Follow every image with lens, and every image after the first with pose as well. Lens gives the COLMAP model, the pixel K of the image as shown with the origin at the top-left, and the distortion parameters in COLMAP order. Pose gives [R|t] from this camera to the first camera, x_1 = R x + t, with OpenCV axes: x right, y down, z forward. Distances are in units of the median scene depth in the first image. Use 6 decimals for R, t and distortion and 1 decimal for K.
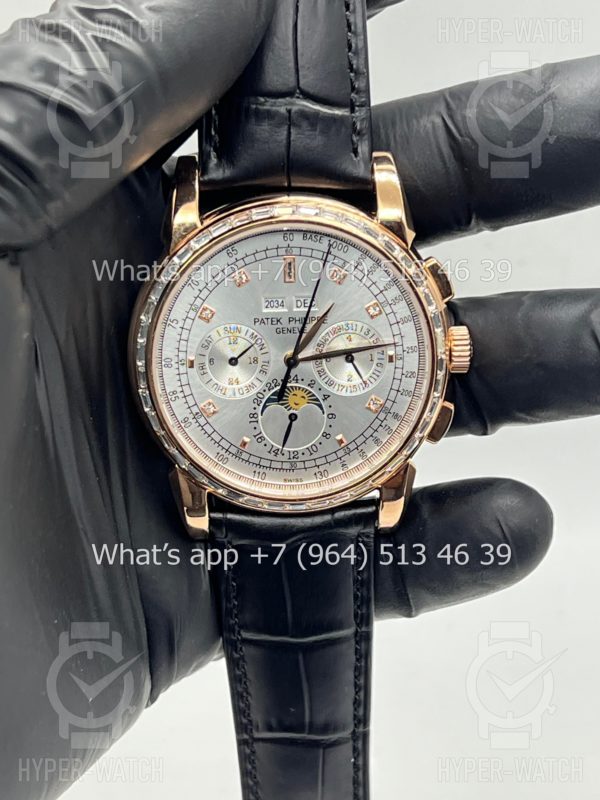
lens RADIAL K [[1825.5, 0, 299.9], [0, 1825.5, 398.6], [0, 0, 1]] dist [0.285014, 0.000000]
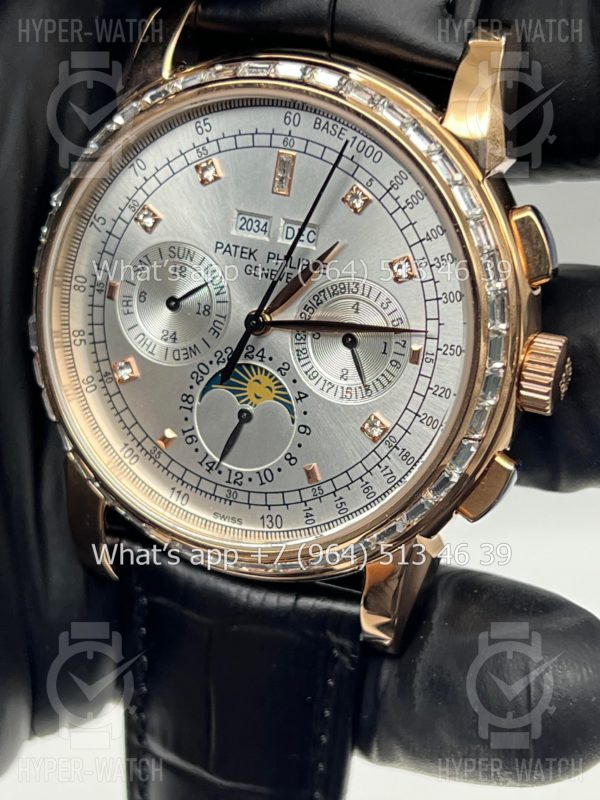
lens RADIAL K [[1825.5, 0, 295.7], [0, 1825.5, 400.8], [0, 0, 1]] dist [0.285014, 0.000000]
pose [[0.904650, 0.229014, -0.359391, 0.230361], [-0.253679, 0.967030, -0.022336, 0.014686], [0.342427, 0.111376, 0.932920, 0.438009]]
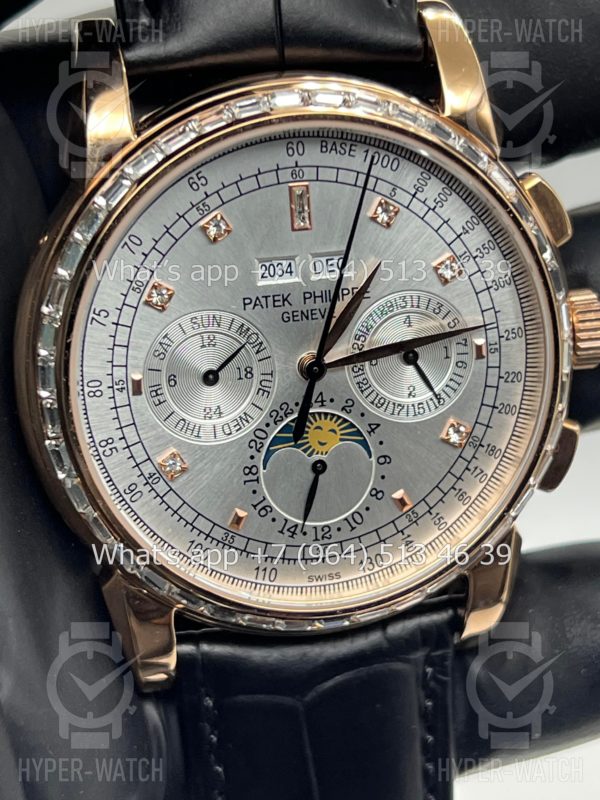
lens RADIAL K [[1825.5, 0, 300.8], [0, 1825.5, 393.1], [0, 0, 1]] dist [0.285014, 0.000000]
pose [[0.985428, -0.077719, 0.151299, -0.094309], [0.081243, 0.996545, -0.017246, -0.003524], [-0.149435, 0.029287, 0.988338, 0.437519]]
